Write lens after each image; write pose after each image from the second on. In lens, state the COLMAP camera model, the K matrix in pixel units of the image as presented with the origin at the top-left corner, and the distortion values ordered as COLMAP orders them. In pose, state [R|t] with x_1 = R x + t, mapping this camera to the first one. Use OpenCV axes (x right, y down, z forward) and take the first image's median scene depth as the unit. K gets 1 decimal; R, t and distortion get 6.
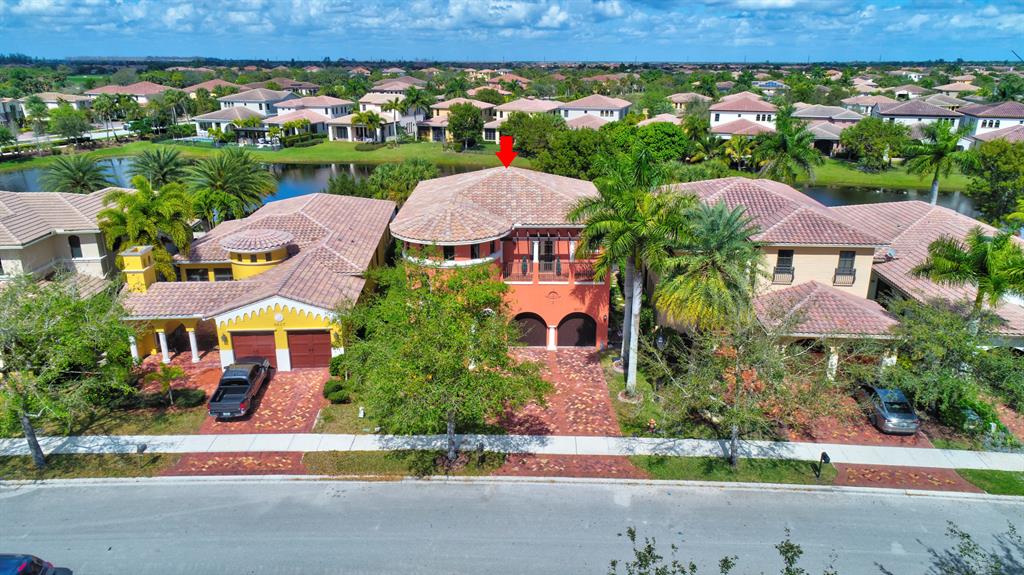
lens RADIAL K [[716.9, 0, 512.0], [0, 716.9, 287.5], [0, 0, 1]] dist [0.007895, 0.003930]
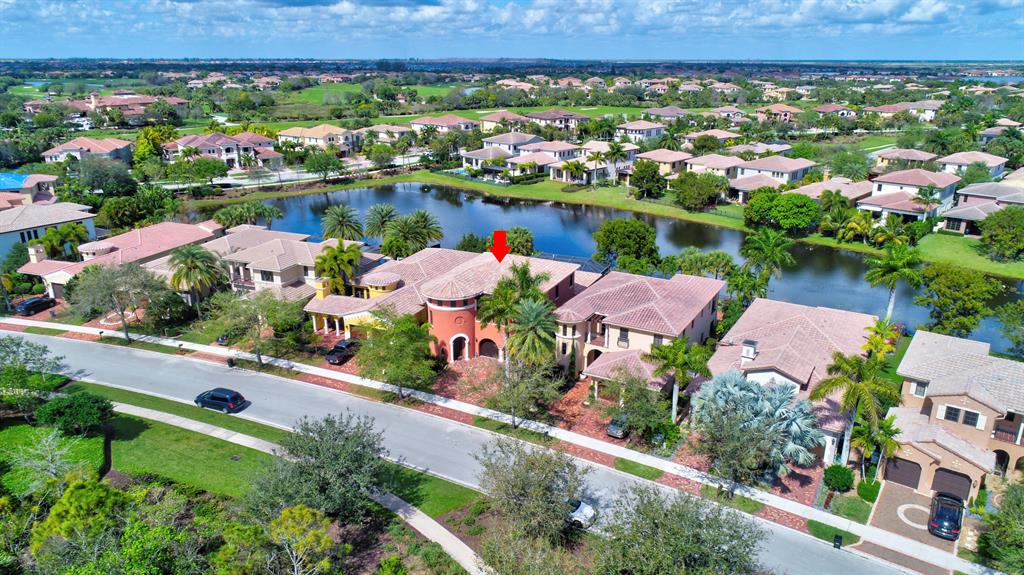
lens RADIAL K [[716.4, 0, 503.8], [0, 716.4, 284.5], [0, 0, 1]] dist [0.002320, 0.004766]
pose [[0.896053, 0.137316, -0.422177, 0.824019], [-0.135471, 0.990179, 0.034533, -0.174661], [0.422773, 0.026250, 0.905855, -0.669535]]
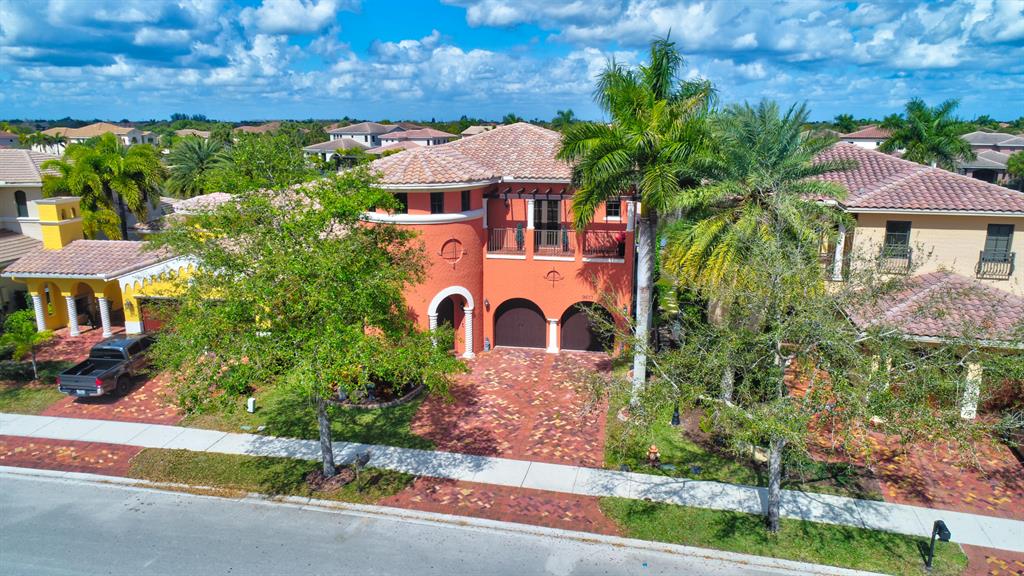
lens RADIAL K [[716.4, 0, 503.8], [0, 716.4, 285.0], [0, 0, 1]] dist [0.002320, 0.004766]
pose [[0.980823, 0.041565, -0.190417, 0.146314], [-0.057884, 0.995036, -0.080955, 0.081528], [0.186107, 0.090424, 0.978360, 0.273897]]
